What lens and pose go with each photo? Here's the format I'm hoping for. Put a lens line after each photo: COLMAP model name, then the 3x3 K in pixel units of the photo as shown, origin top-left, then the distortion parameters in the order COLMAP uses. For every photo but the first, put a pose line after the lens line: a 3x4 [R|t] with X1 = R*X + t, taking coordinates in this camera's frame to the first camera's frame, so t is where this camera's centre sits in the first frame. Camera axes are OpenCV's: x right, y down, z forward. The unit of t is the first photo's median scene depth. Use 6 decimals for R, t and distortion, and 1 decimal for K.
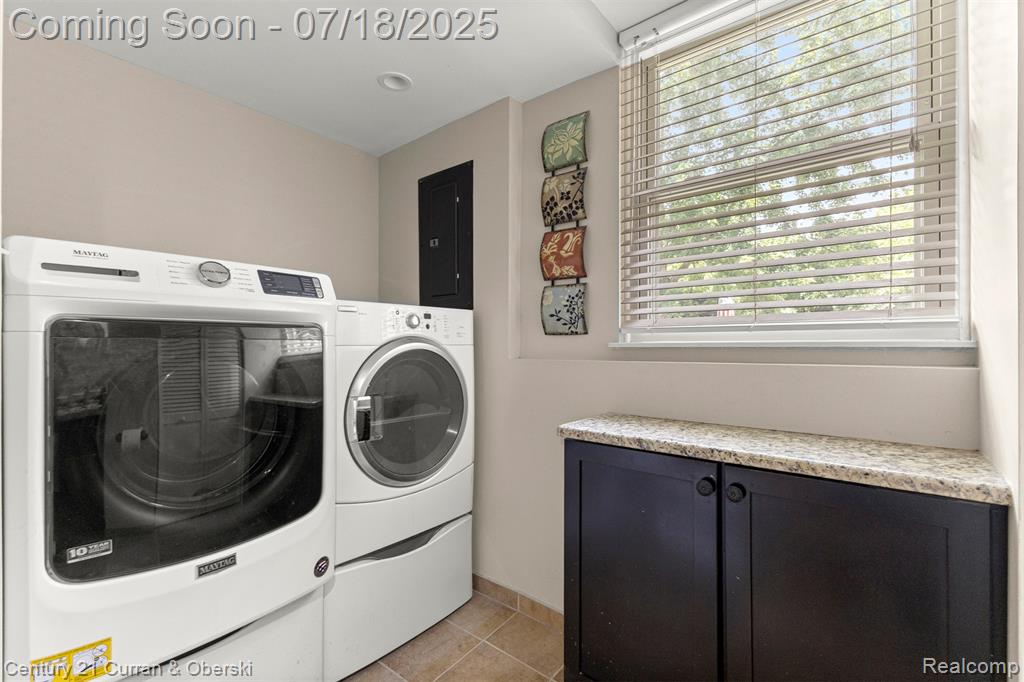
lens RADIAL K [[449.5, 0, 511.2], [0, 449.5, 344.4], [0, 0, 1]] dist [0.019483, -0.000179]
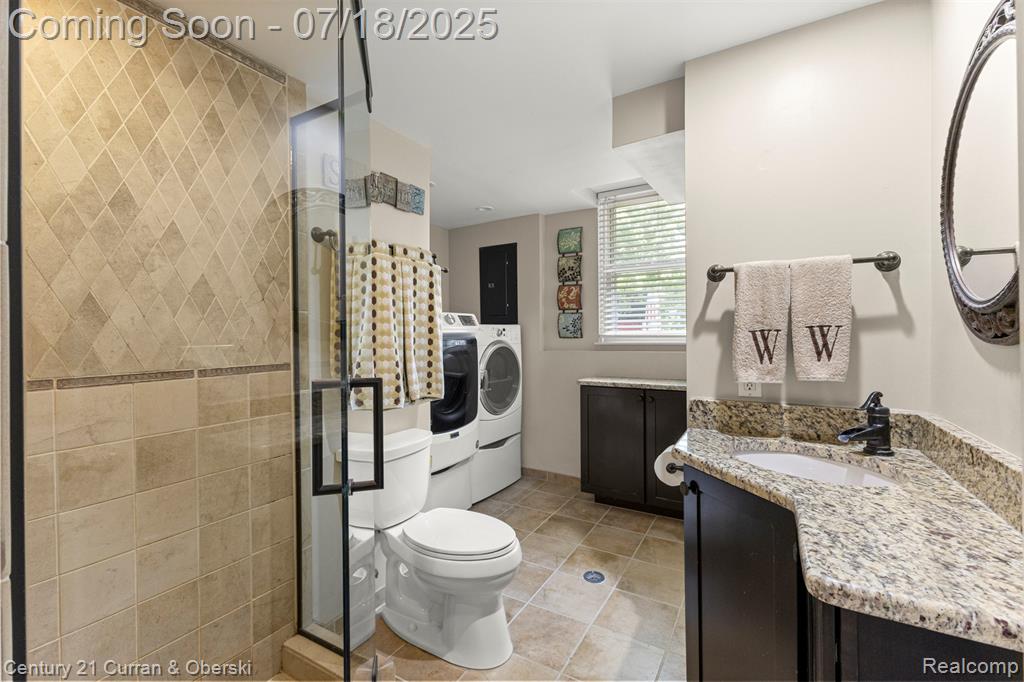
lens RADIAL K [[449.5, 0, 511.9], [0, 449.5, 337.5], [0, 0, 1]] dist [0.019483, -0.000179]
pose [[0.989906, -0.009621, 0.141395, -0.420083], [0.008663, 0.999935, 0.007388, -0.041464], [-0.141457, -0.006089, 0.989926, -0.928140]]
